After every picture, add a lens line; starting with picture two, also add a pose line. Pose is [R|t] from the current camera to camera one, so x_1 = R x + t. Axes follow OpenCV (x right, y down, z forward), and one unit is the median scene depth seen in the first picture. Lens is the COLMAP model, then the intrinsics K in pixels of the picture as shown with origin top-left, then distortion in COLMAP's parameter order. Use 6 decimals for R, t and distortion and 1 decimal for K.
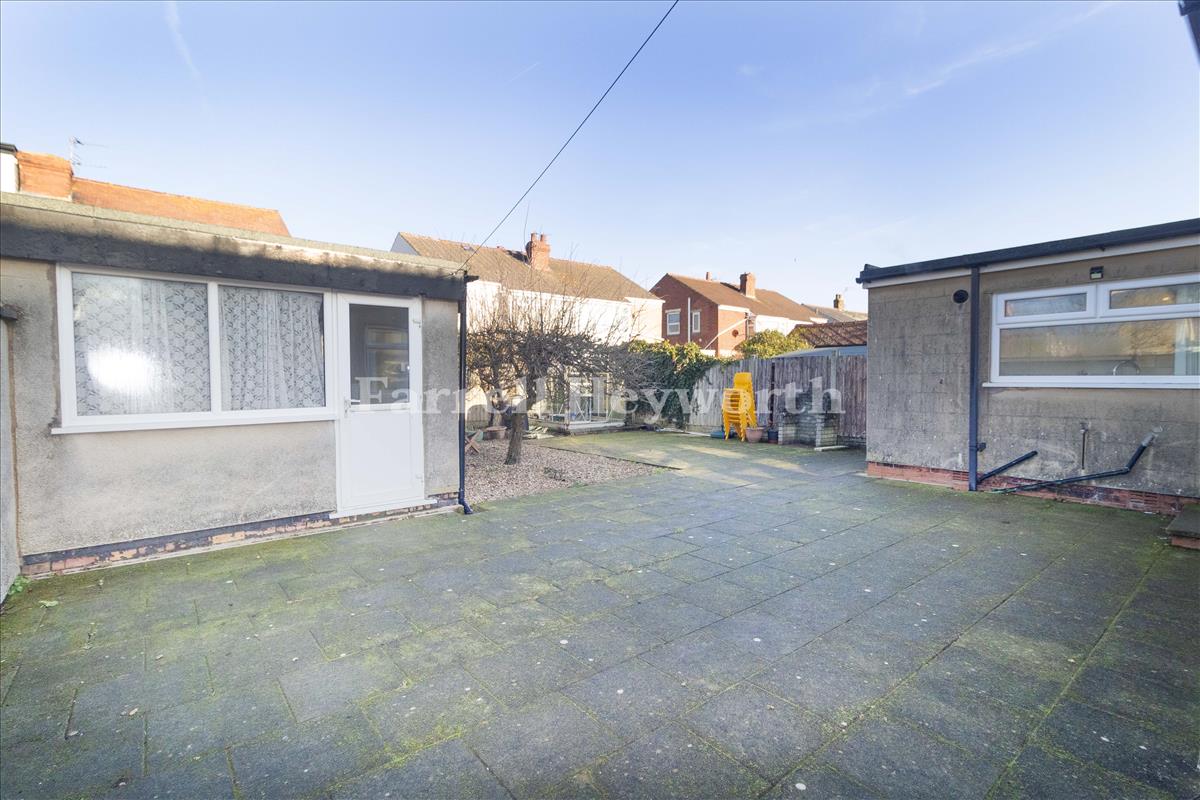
lens RADIAL K [[542.7, 0, 600.0], [0, 542.7, 400.0], [0, 0, 1]] dist [0.019879, -0.000079]
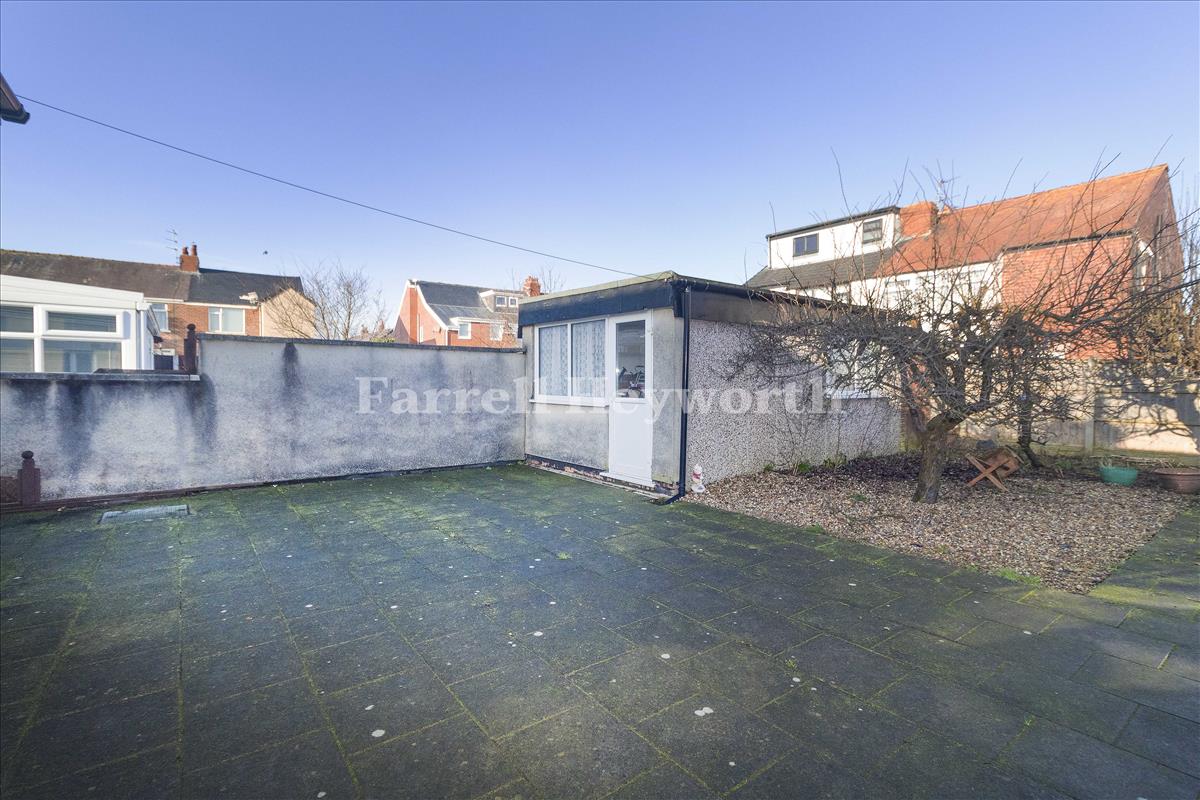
lens RADIAL K [[556.8, 0, 600.0], [0, 556.8, 400.0], [0, 0, 1]] dist [0.014782, 0.000261]
pose [[-0.034370, 0.037657, -0.998699, 1.146550], [-0.045645, 0.998188, 0.039209, -0.044387], [0.998366, 0.046934, -0.032589, 1.232500]]
